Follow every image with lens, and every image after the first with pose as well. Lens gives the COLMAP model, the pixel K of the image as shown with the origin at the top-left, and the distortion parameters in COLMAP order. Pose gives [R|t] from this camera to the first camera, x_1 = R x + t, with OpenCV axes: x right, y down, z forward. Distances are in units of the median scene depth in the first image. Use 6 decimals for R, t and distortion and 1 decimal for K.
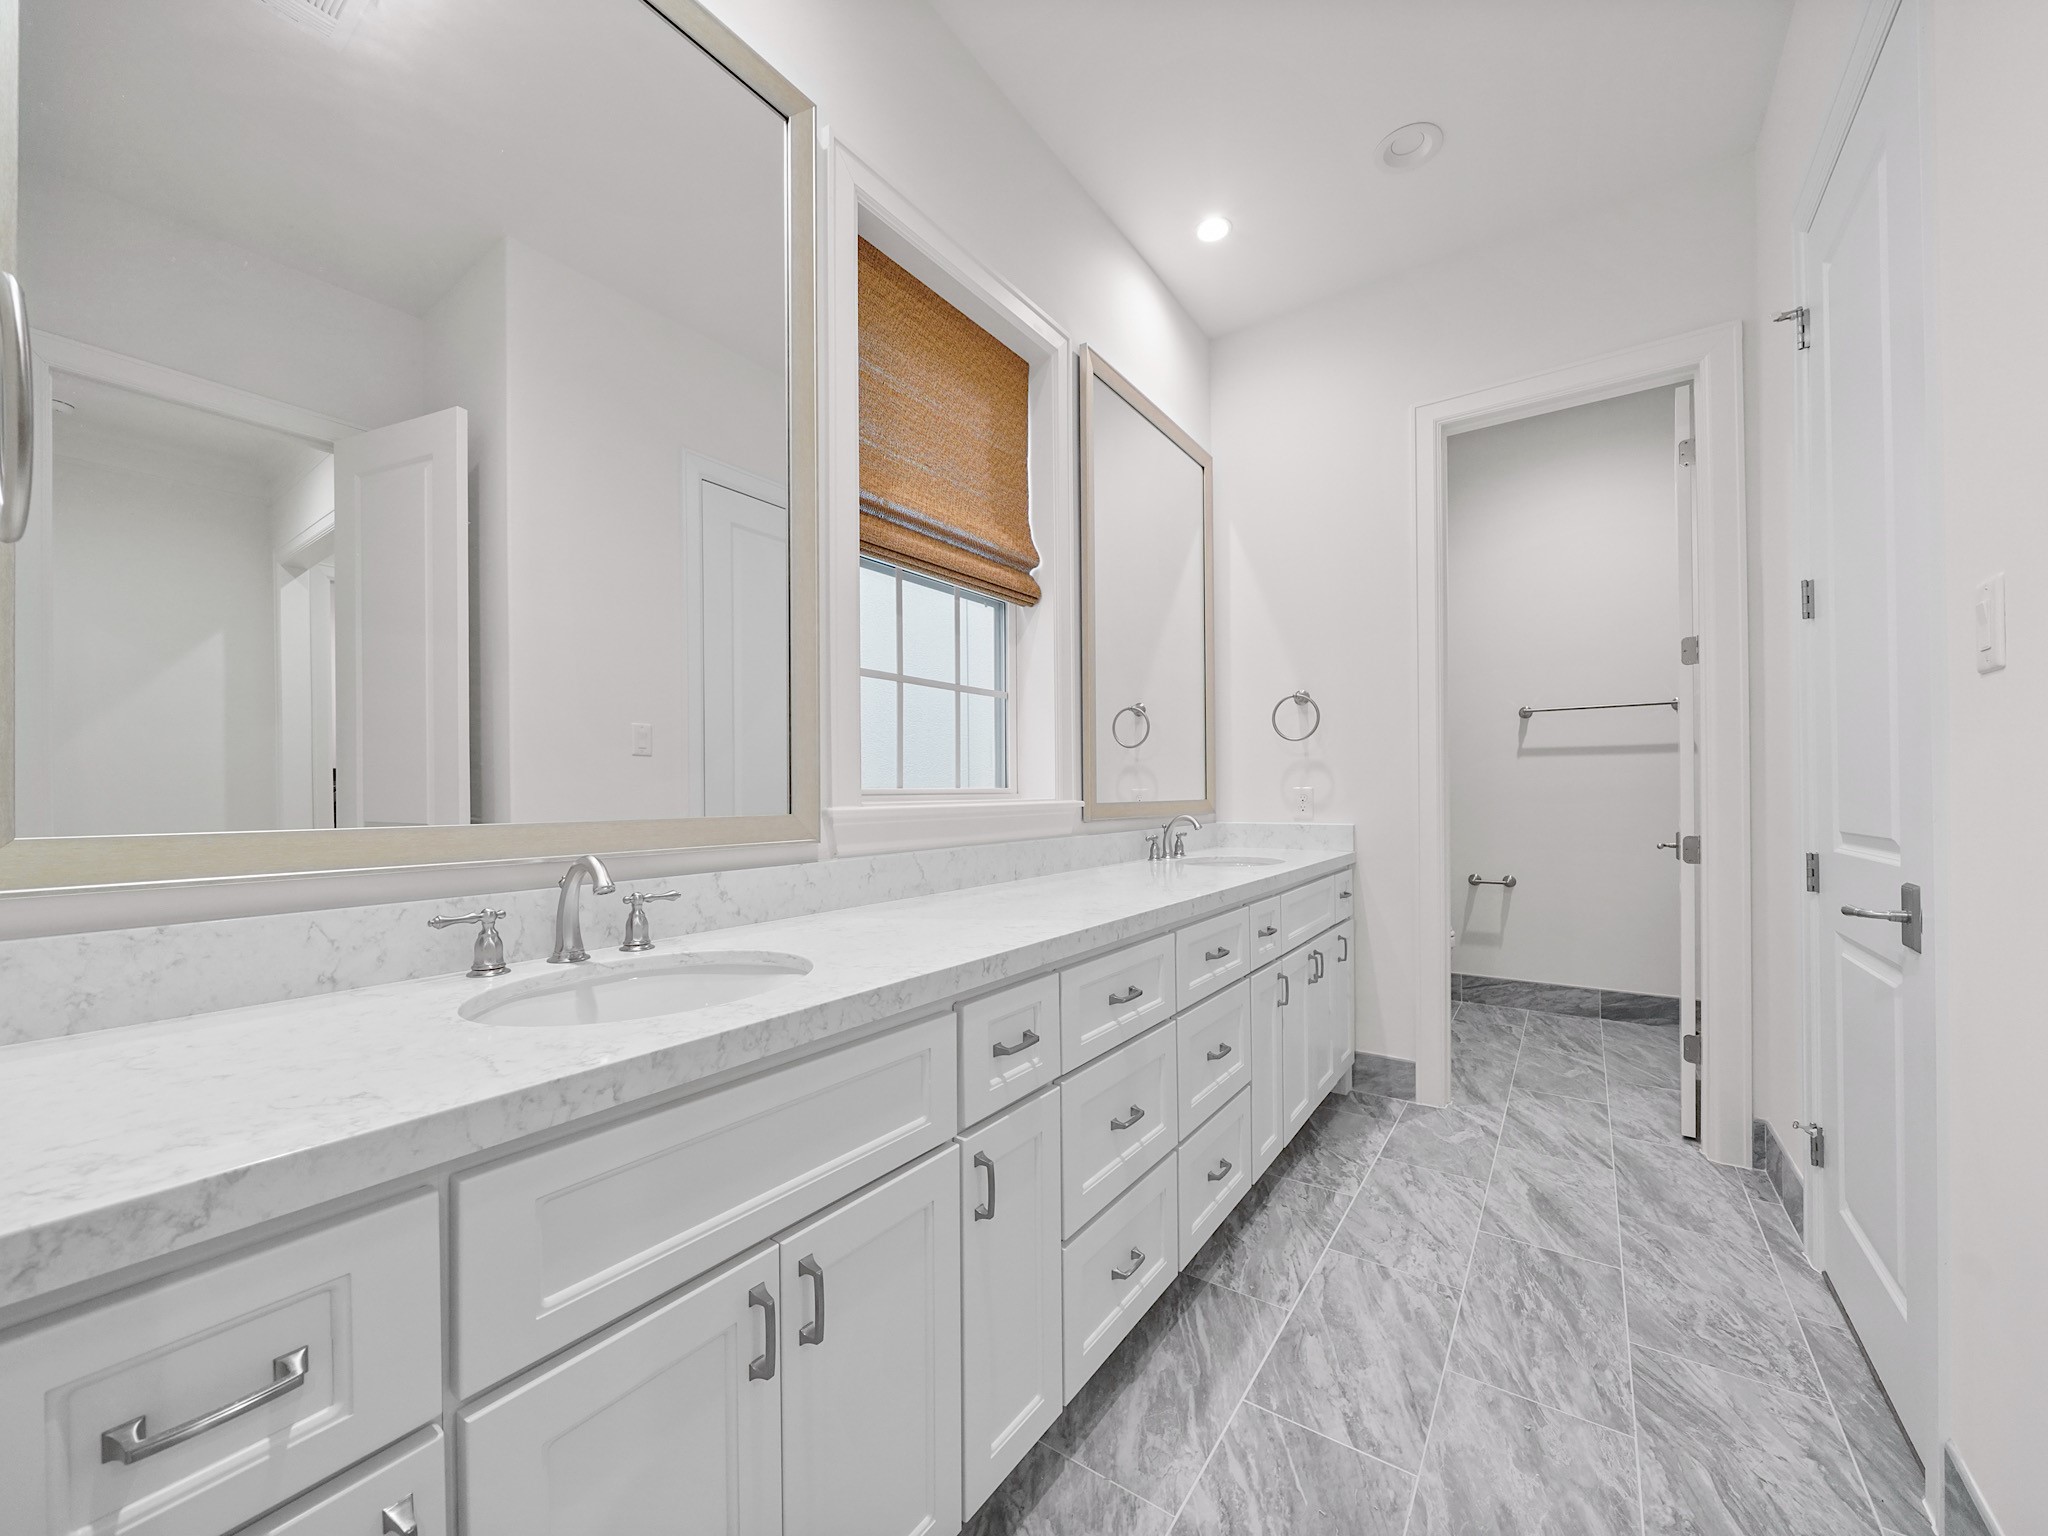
lens RADIAL K [[790.2, 0, 1020.4], [0, 790.2, 789.3], [0, 0, 1]] dist [-0.004582, -0.000721]
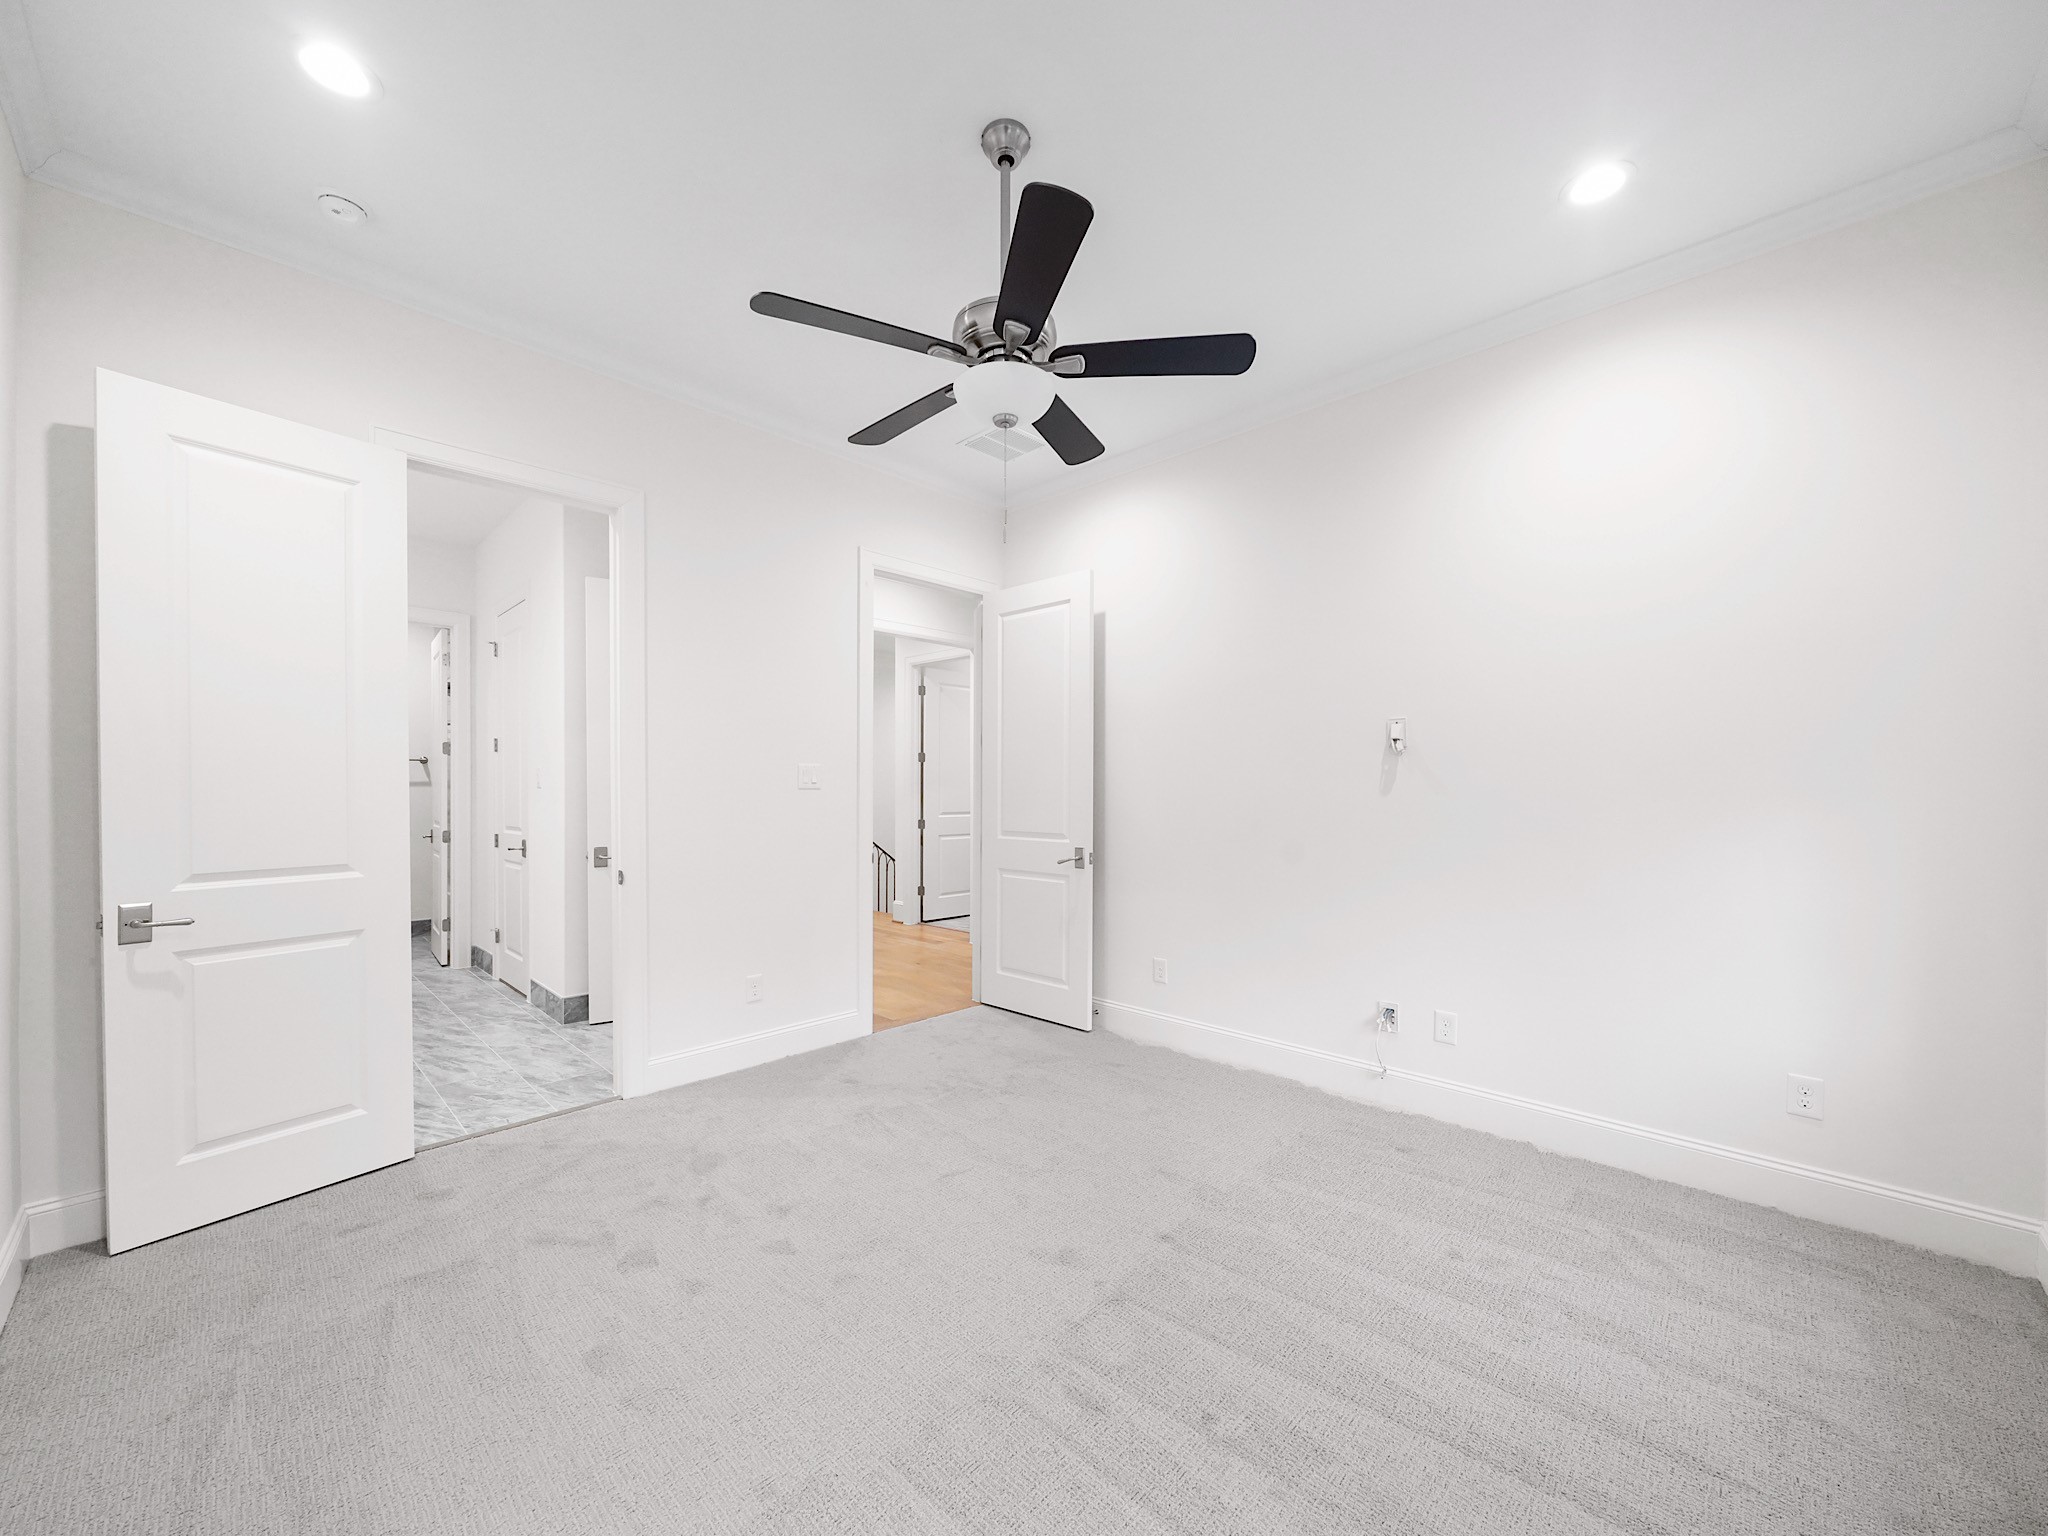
lens RADIAL K [[790.2, 0, 1020.4], [0, 790.2, 789.3], [0, 0, 1]] dist [-0.004582, -0.000721]
pose [[0.157669, 0.003832, 0.987485, -1.498746], [-0.009225, 0.999955, -0.002407, -0.090541], [-0.987449, -0.008730, 0.157697, -1.310083]]
